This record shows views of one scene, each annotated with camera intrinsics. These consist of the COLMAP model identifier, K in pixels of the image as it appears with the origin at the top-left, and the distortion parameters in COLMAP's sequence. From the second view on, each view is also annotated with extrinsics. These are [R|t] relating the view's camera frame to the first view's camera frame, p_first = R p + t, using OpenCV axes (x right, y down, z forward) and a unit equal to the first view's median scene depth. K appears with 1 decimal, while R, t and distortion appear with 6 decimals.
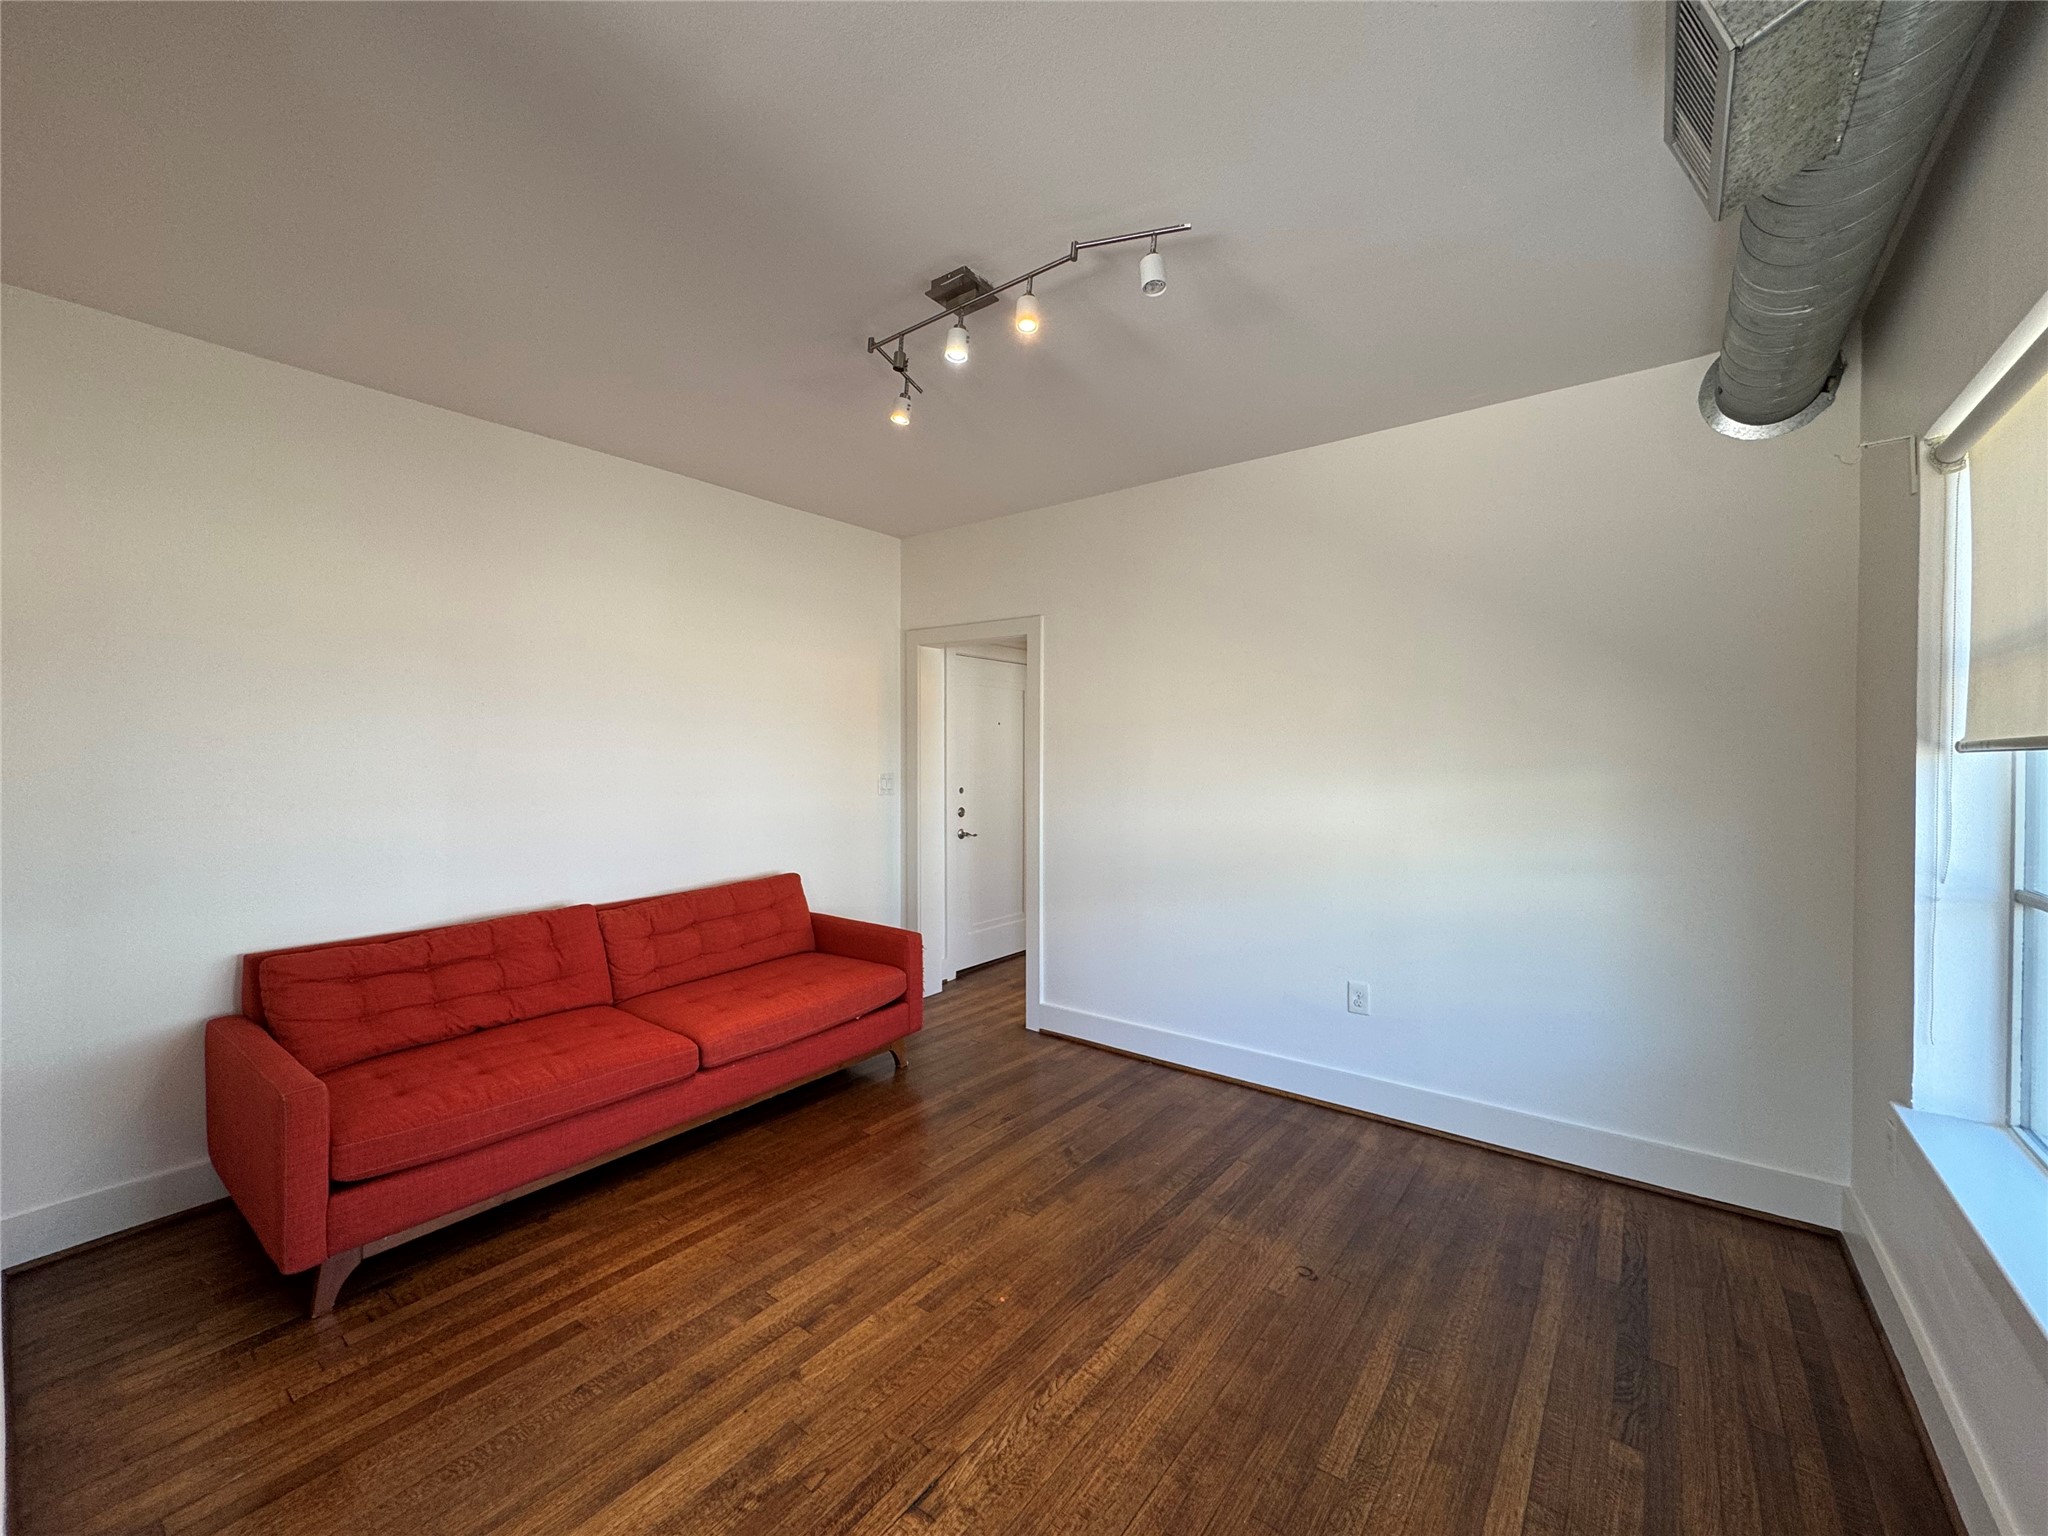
lens RADIAL K [[813.4, 0, 1024.0], [0, 813.4, 768.0], [0, 0, 1]] dist [-0.003808, 0.000062]
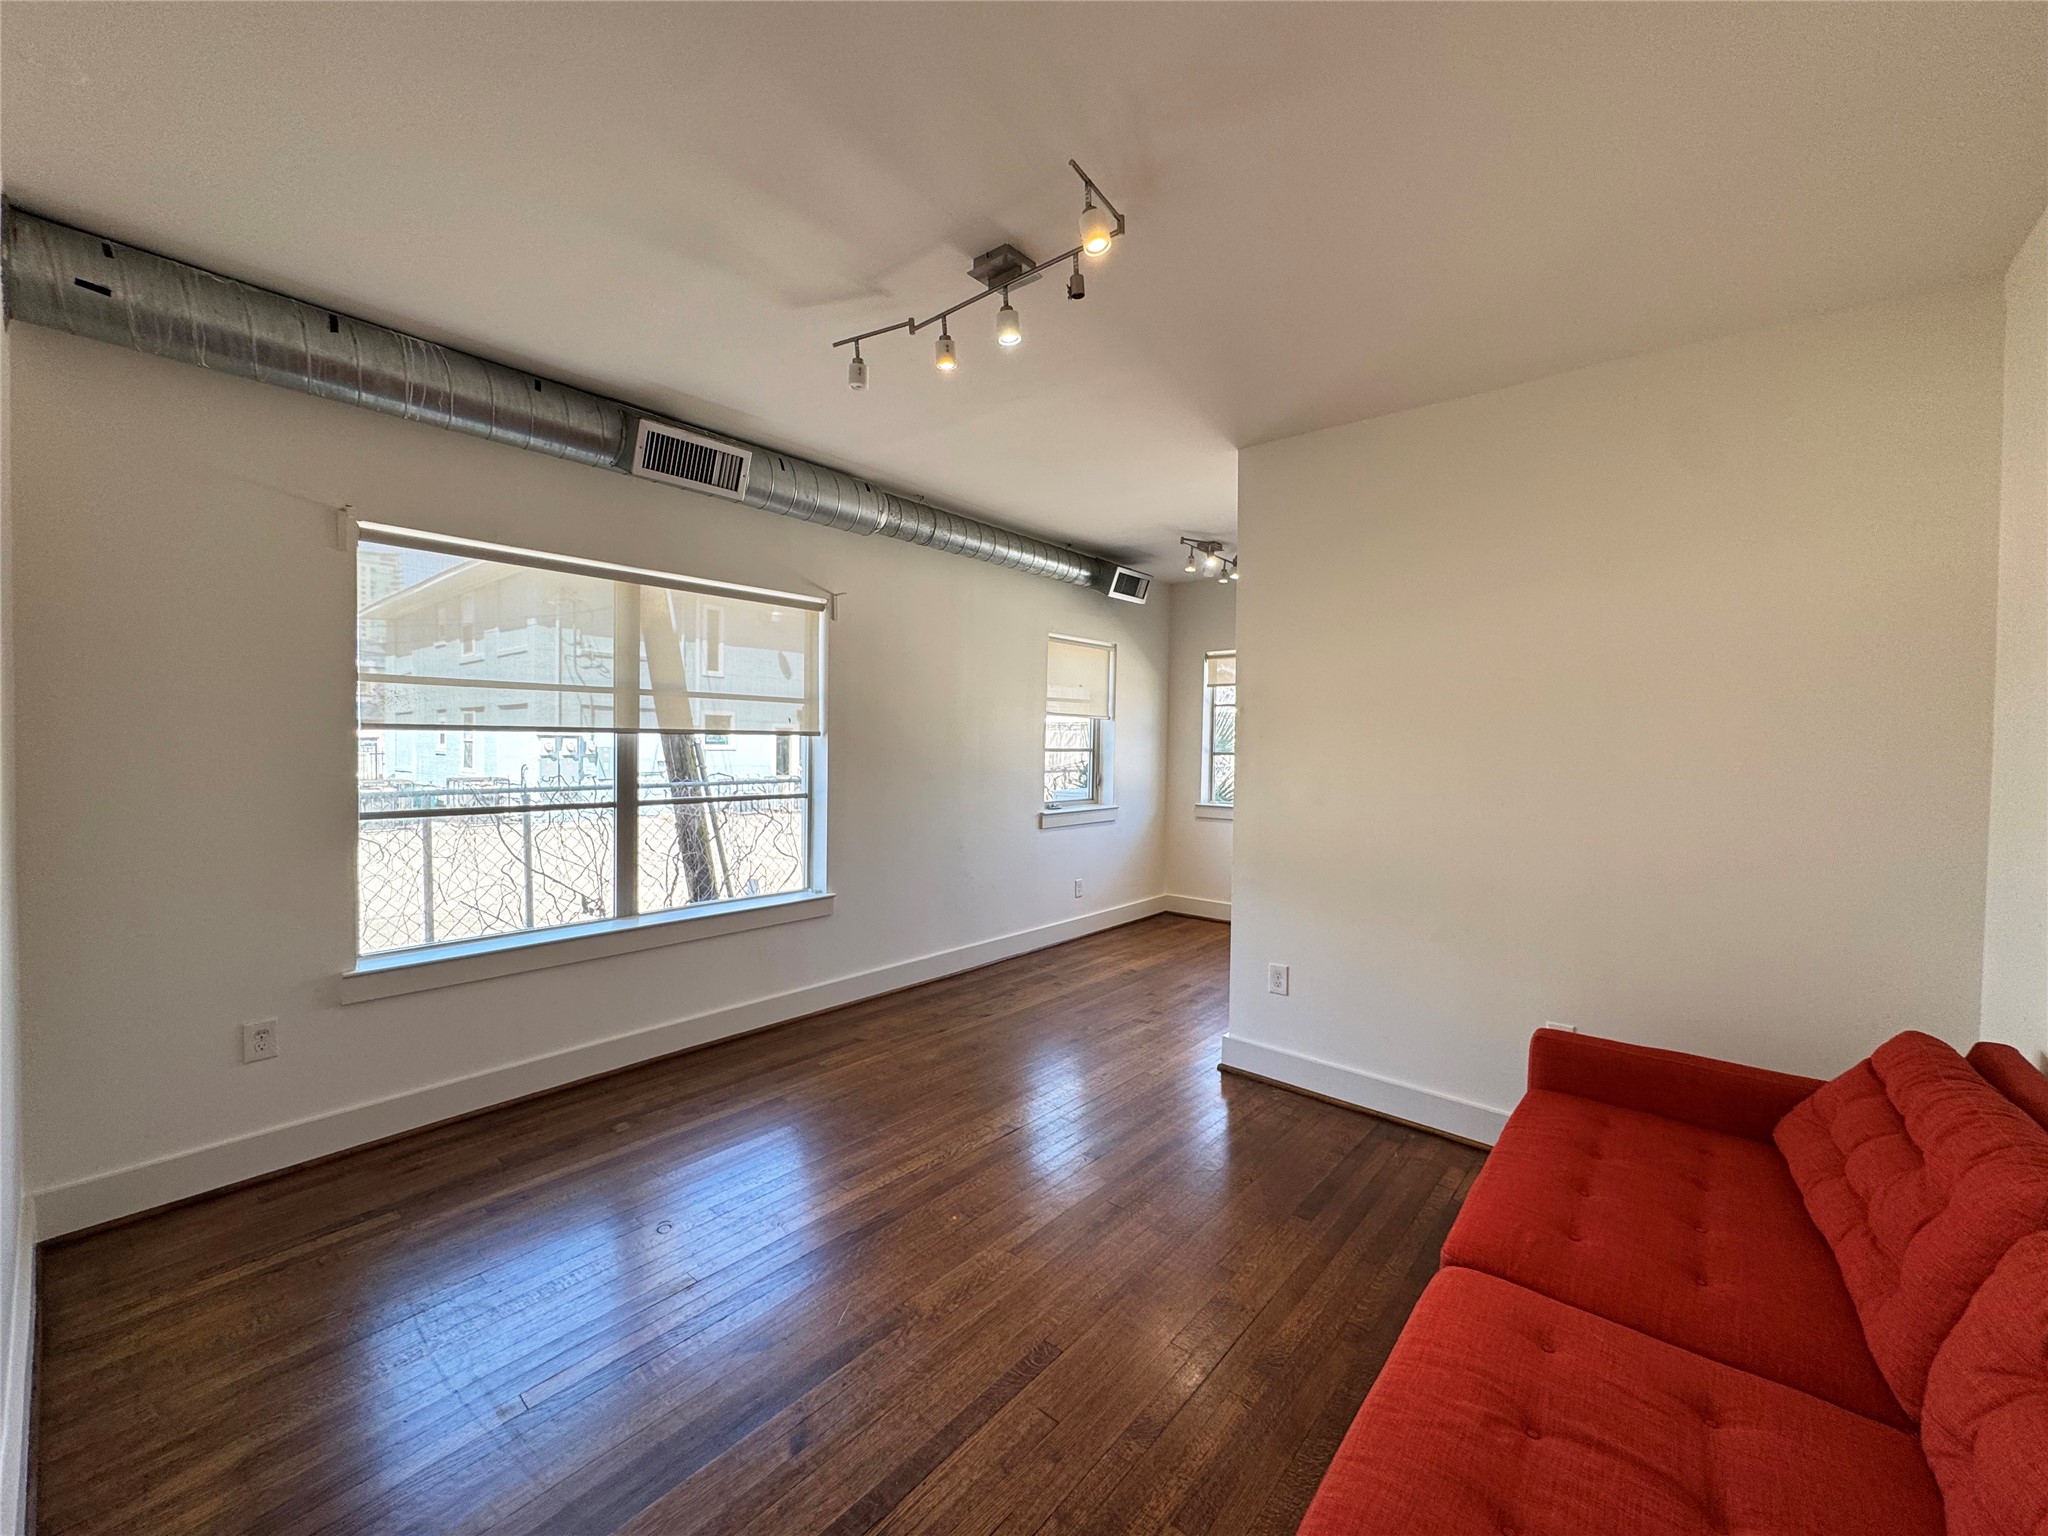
lens RADIAL K [[813.4, 0, 1024.0], [0, 813.4, 768.0], [0, 0, 1]] dist [-0.003808, 0.000062]
pose [[-0.998954, -0.018576, 0.041777, -0.157289], [-0.016381, 0.998498, 0.052274, -0.039816], [-0.042686, 0.051535, -0.997759, 2.057731]]
